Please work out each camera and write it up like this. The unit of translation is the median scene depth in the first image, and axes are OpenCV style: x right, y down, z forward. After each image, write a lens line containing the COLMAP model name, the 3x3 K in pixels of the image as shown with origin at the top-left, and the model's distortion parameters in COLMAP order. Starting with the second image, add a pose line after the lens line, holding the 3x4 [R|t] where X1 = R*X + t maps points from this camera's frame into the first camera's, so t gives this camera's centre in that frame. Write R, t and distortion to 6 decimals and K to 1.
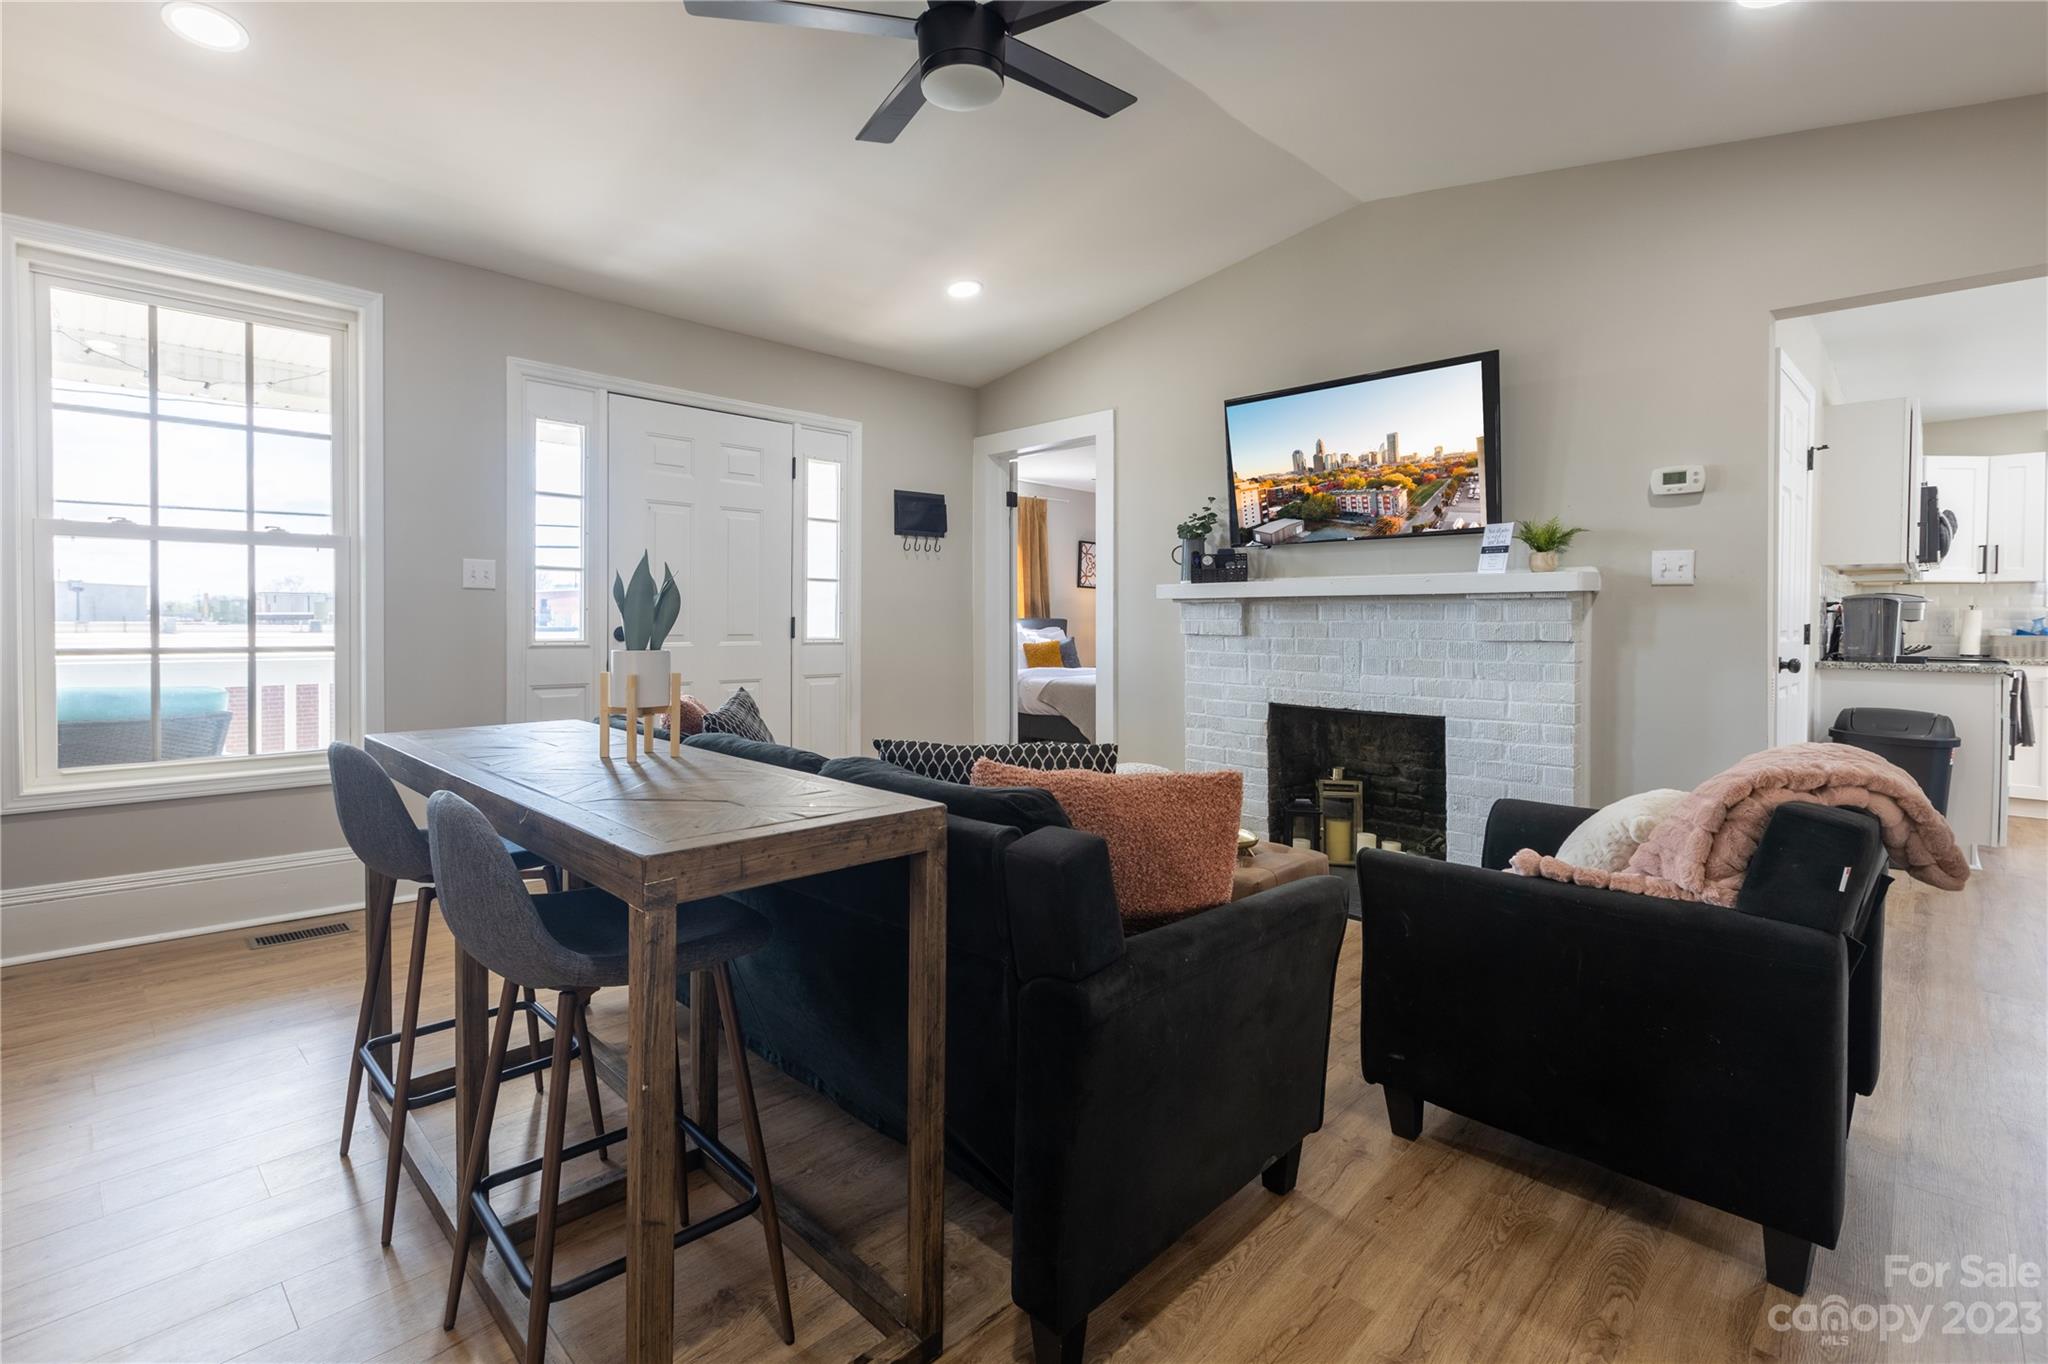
lens RADIAL K [[936.7, 0, 1026.9], [0, 936.7, 619.2], [0, 0, 1]] dist [-0.001316, -0.000284]
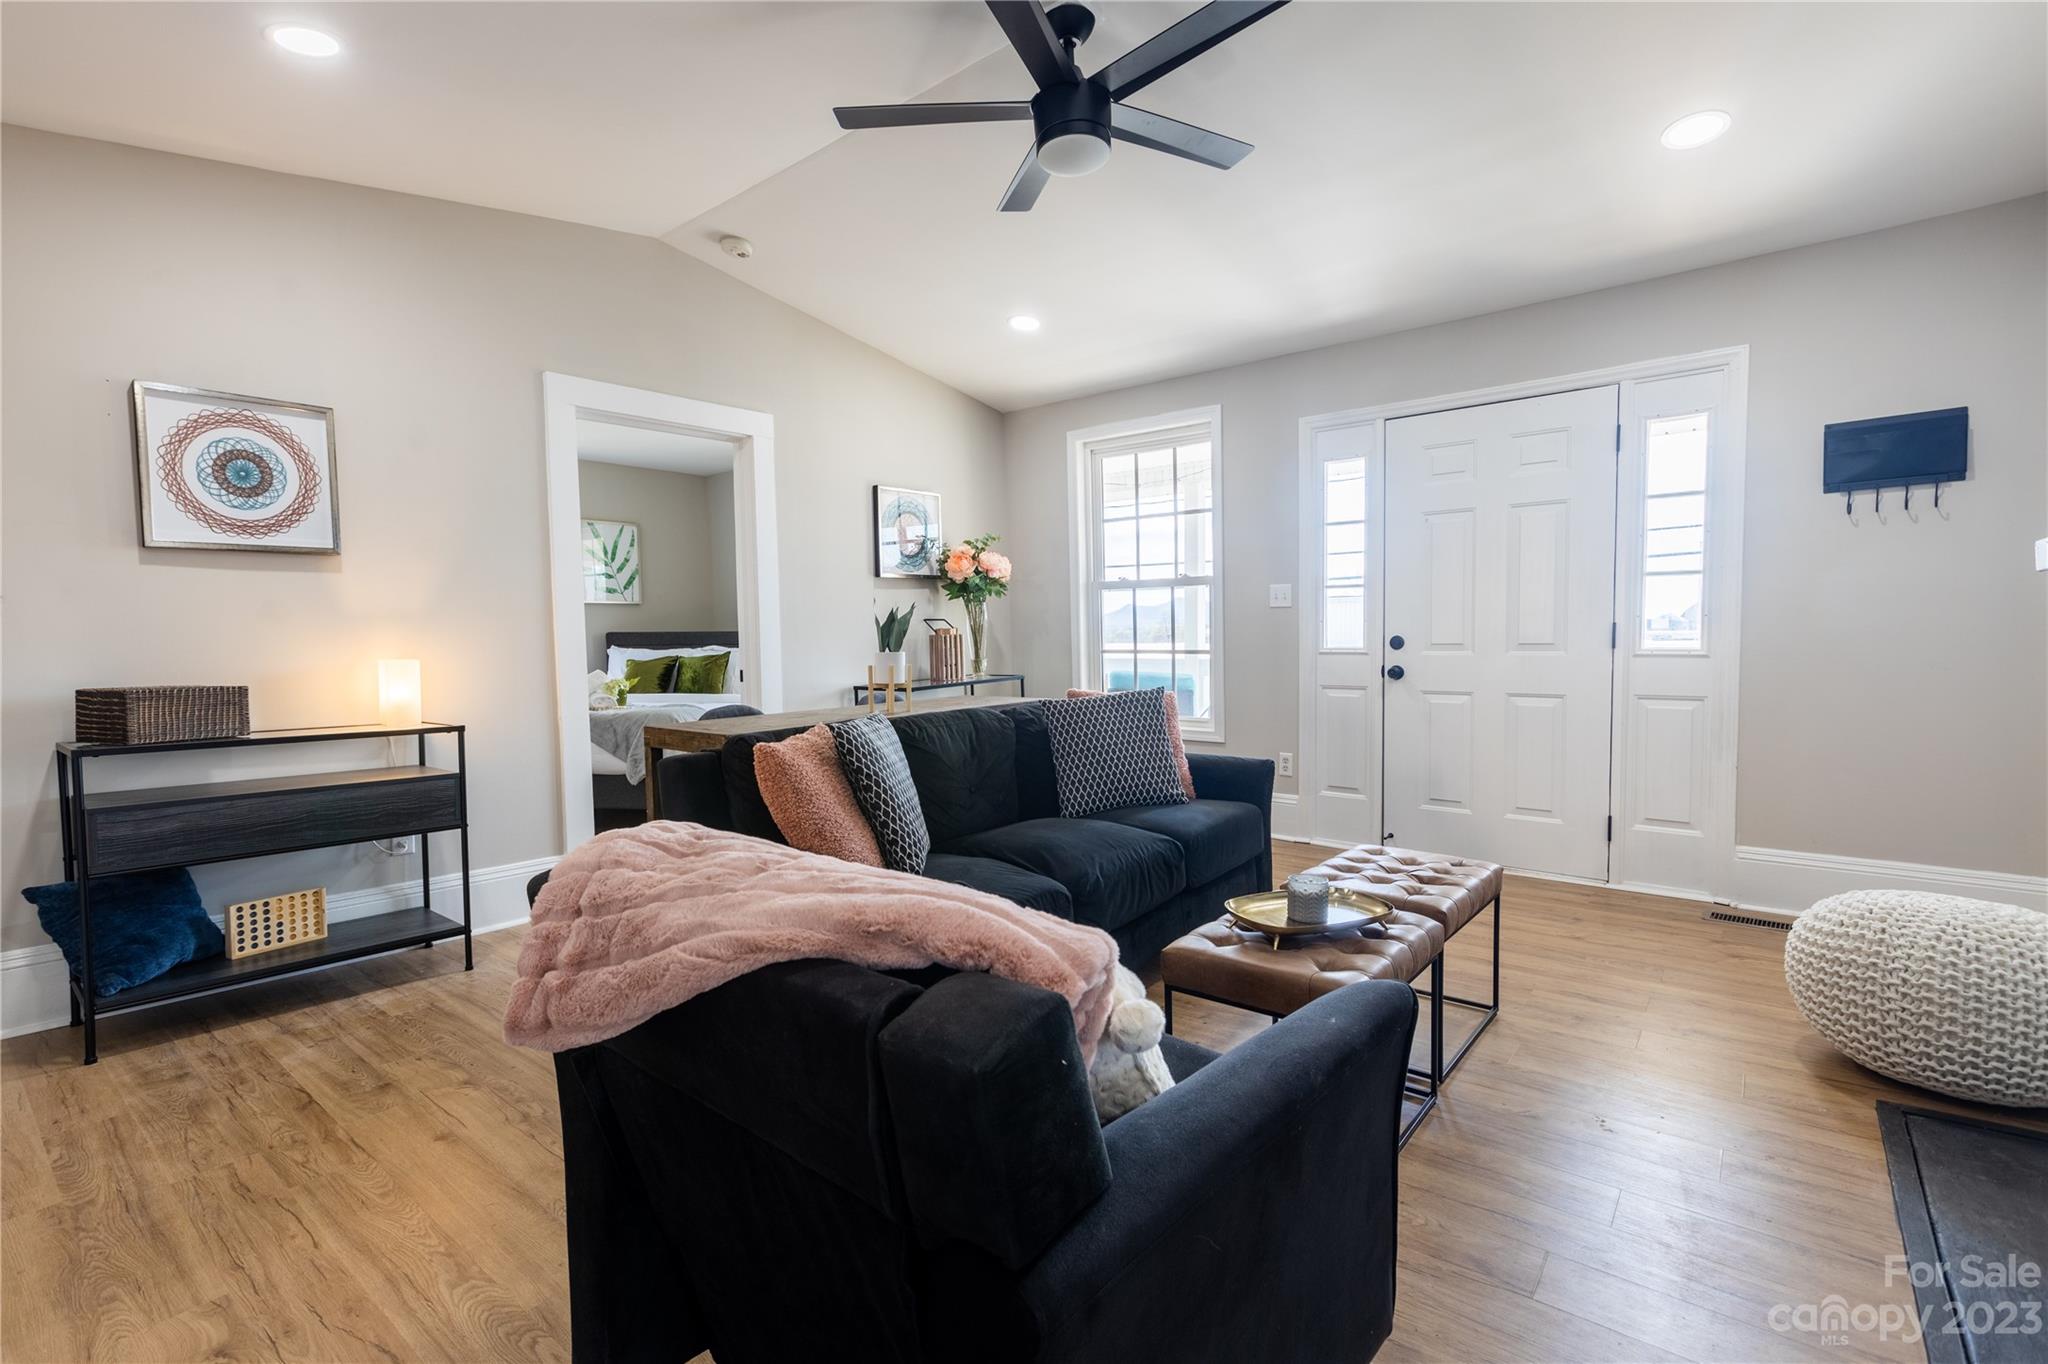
lens RADIAL K [[926.3, 0, 1024.0], [0, 926.3, 682.0], [0, 0, 1]] dist [-0.000608, 0.000009]
pose [[0.097491, 0.037173, -0.994542, 0.593428], [0.009384, 0.999223, 0.038268, 0.016179], [0.995192, -0.013064, 0.097066, 0.482397]]
